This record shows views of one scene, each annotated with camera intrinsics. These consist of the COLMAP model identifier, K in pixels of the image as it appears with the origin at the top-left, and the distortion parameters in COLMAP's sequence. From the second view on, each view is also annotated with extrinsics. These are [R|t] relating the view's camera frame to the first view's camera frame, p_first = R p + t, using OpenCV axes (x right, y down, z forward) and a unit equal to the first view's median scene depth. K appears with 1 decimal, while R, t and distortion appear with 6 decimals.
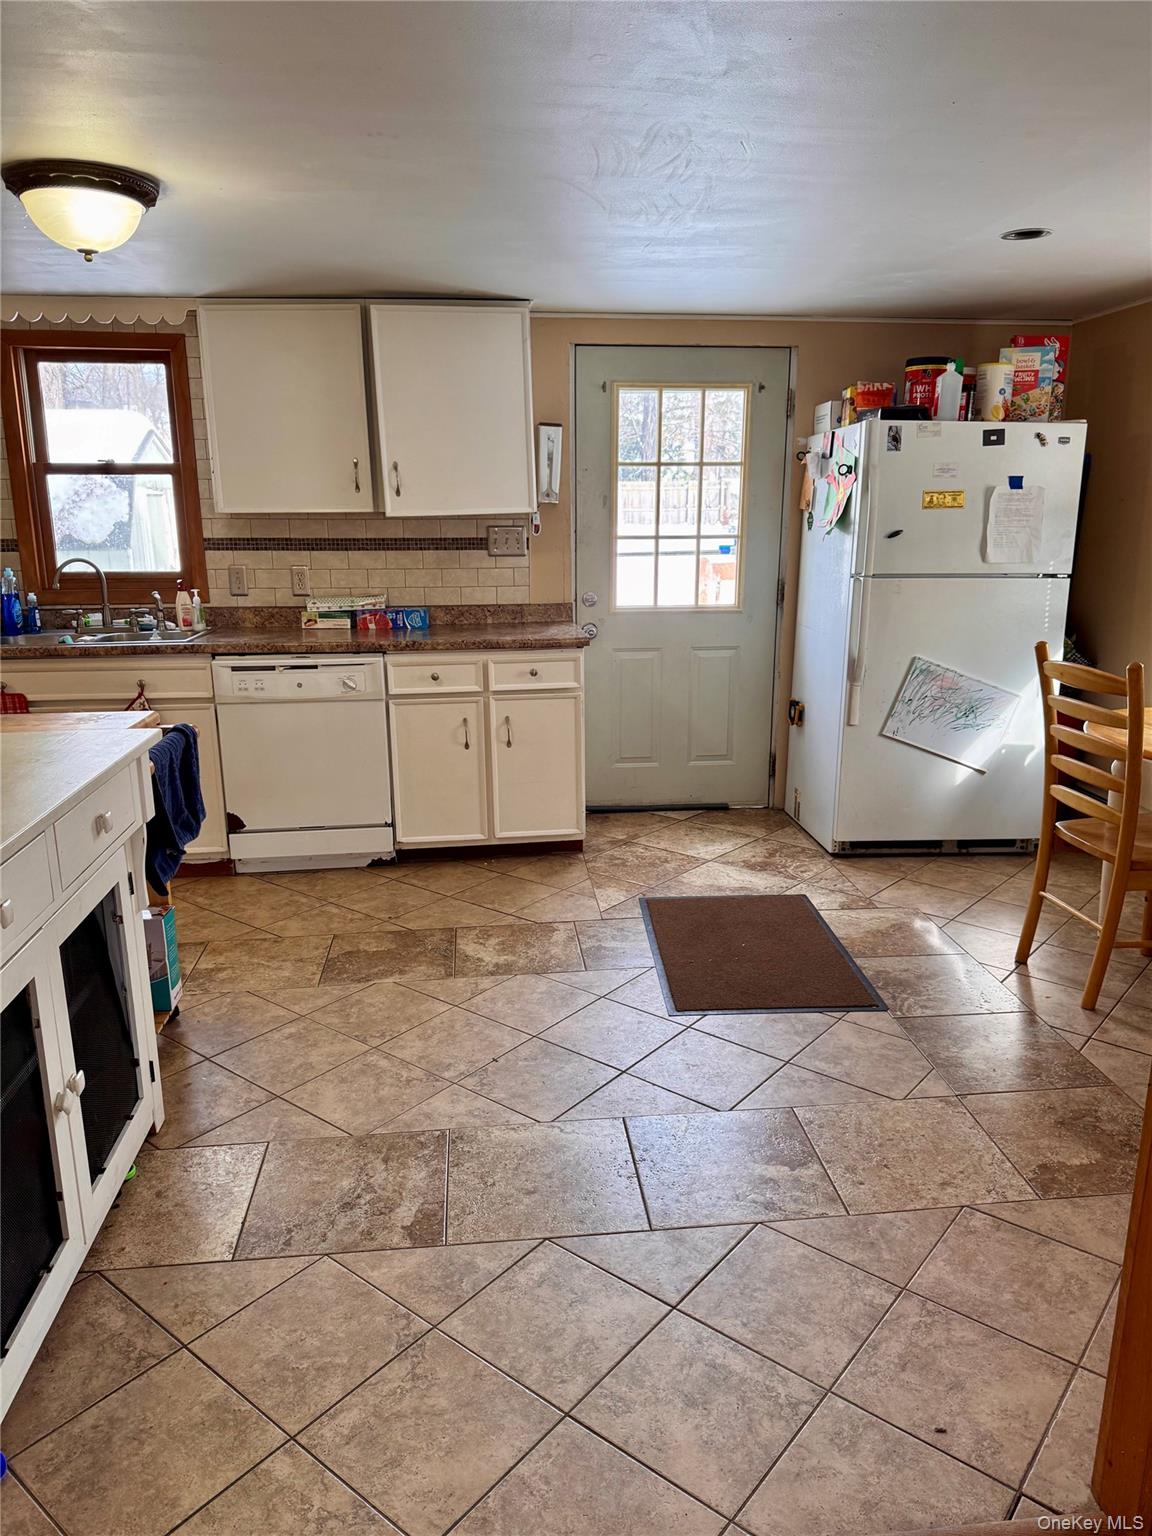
lens RADIAL K [[1077.0, 0, 567.5], [0, 1077.0, 731.3], [0, 0, 1]] dist [0.061283, -0.070820]
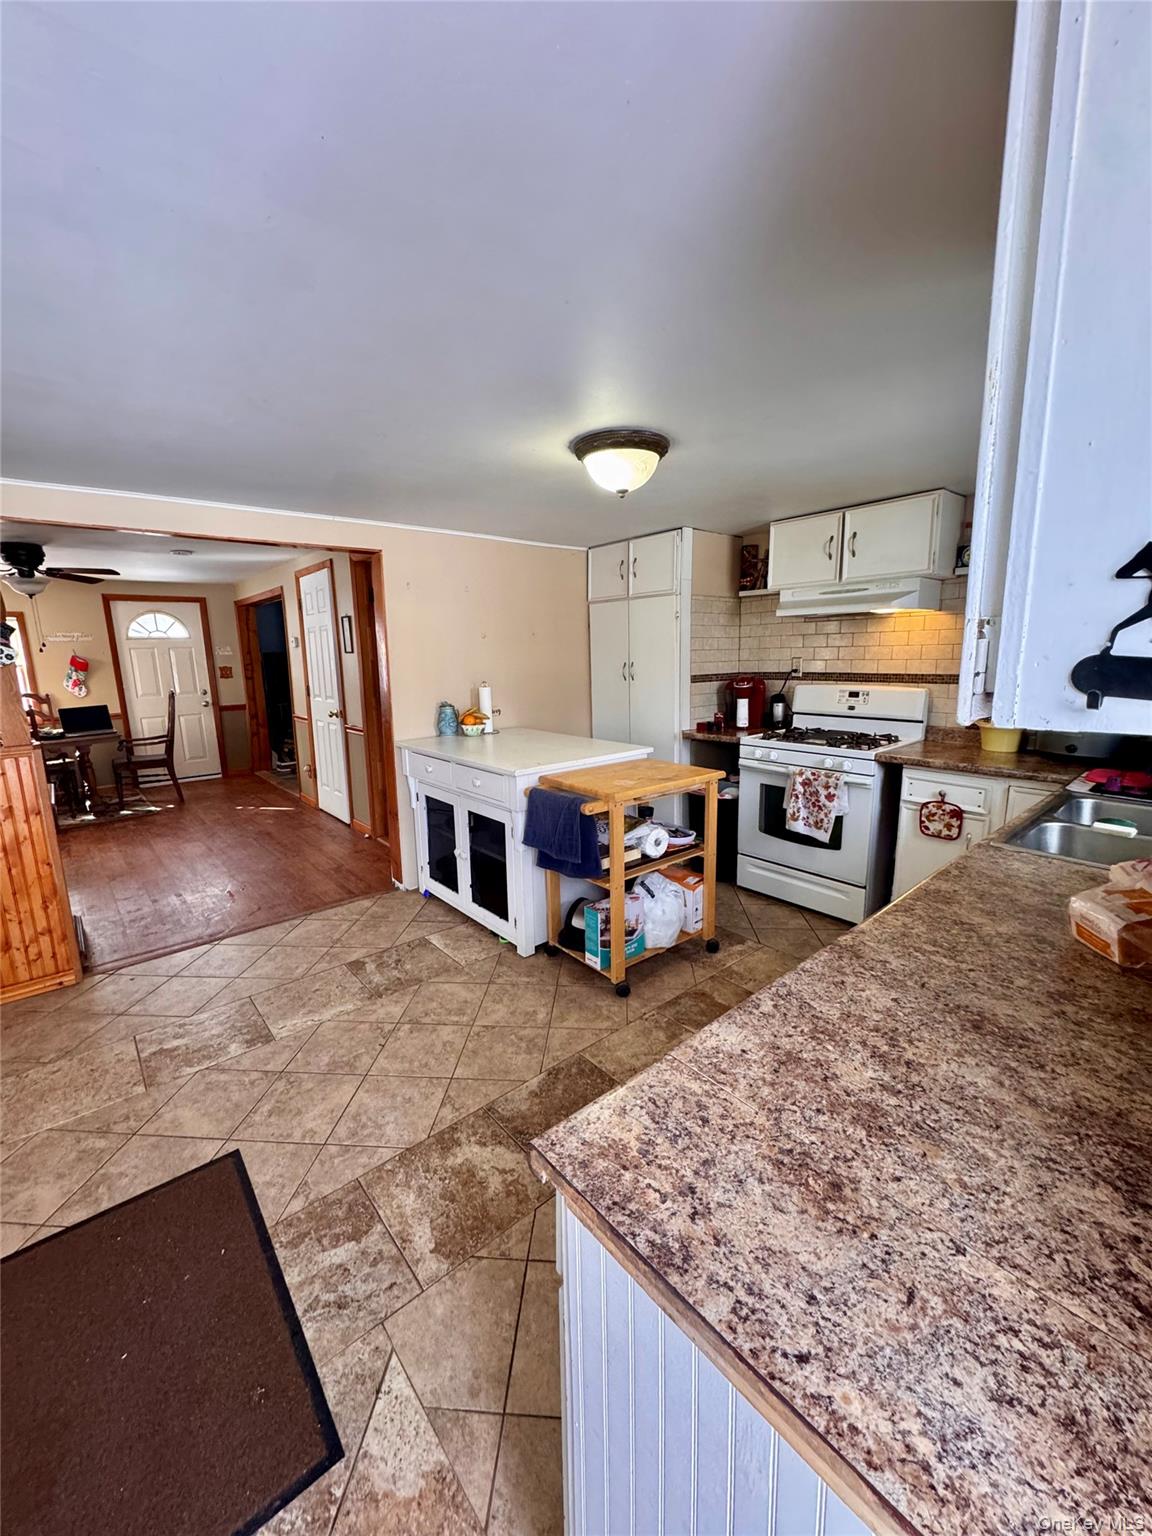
lens RADIAL K [[610.9, 0, 581.9], [0, 610.9, 769.6], [0, 0, 1]] dist [-0.004467, 0.000764]
pose [[-0.812425, 0.132810, -0.567739, 0.118965], [-0.100515, 0.927234, 0.360742, -0.326234], [0.574337, 0.350142, -0.739958, 1.499116]]
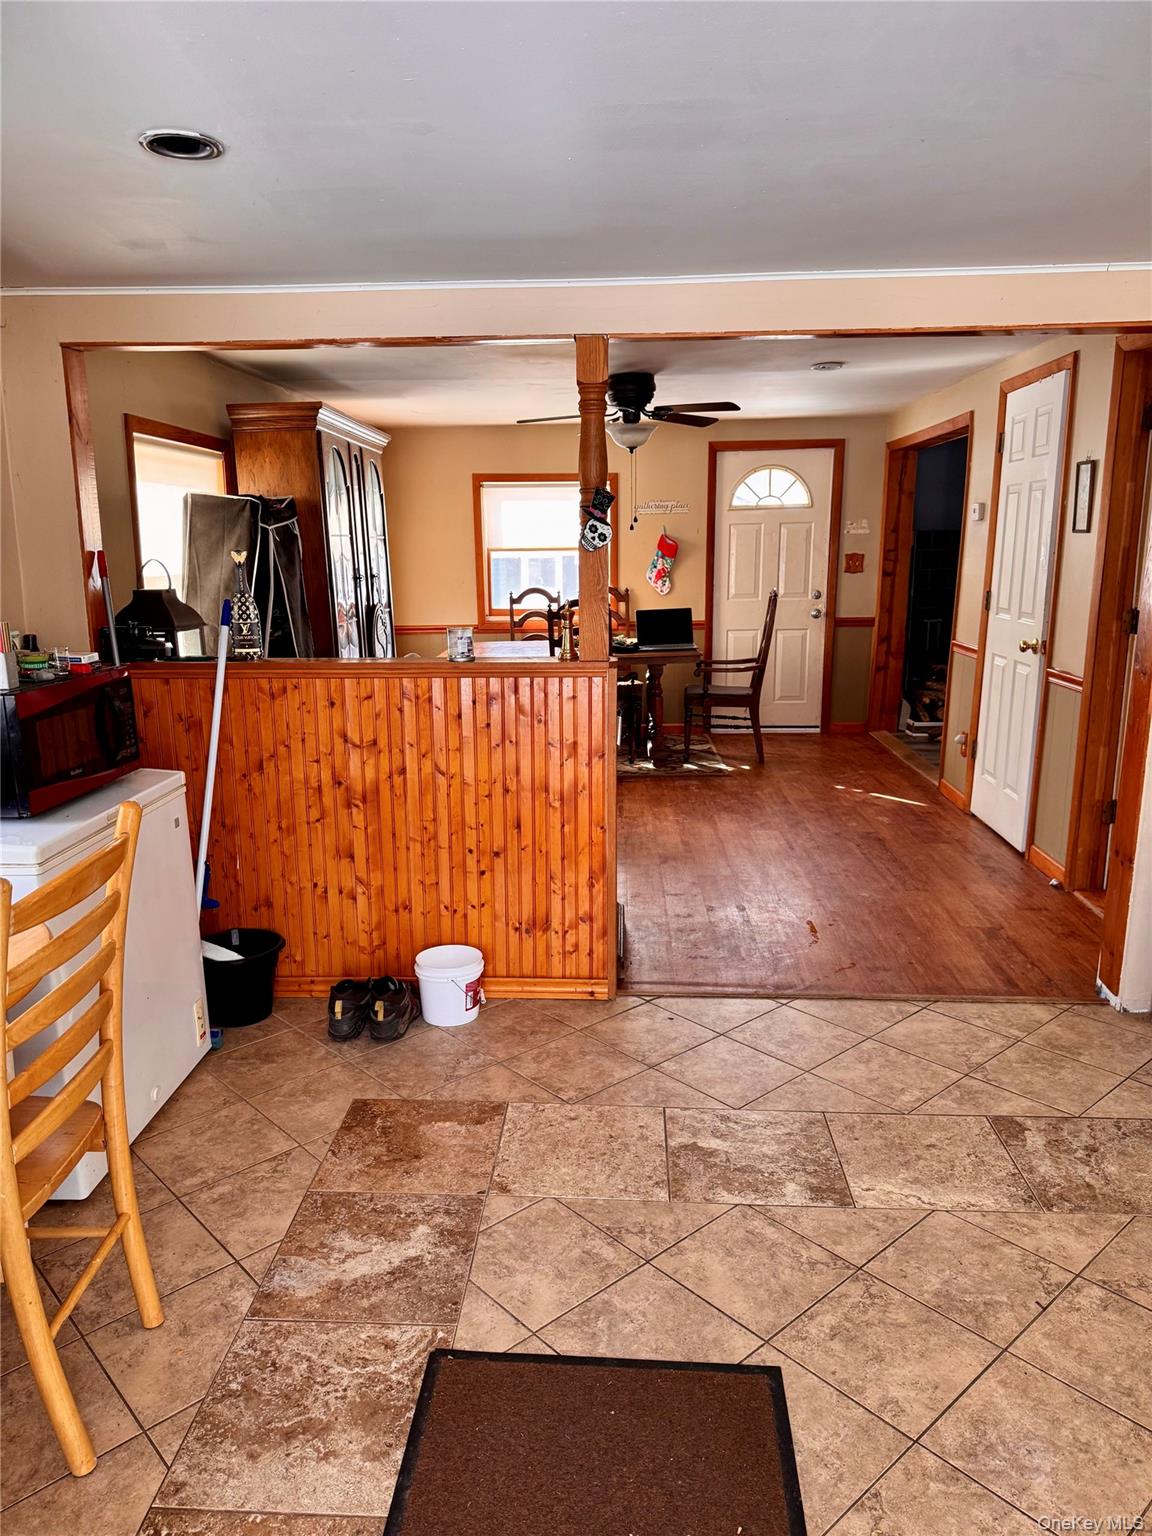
lens RADIAL K [[1077.0, 0, 566.2], [0, 1077.0, 793.9], [0, 0, 1]] dist [0.061283, -0.070820]
pose [[-0.989047, -0.017791, 0.146525, 0.138877], [0.046807, 0.903666, 0.425672, -0.313923], [-0.139983, 0.427868, -0.892936, 1.438587]]
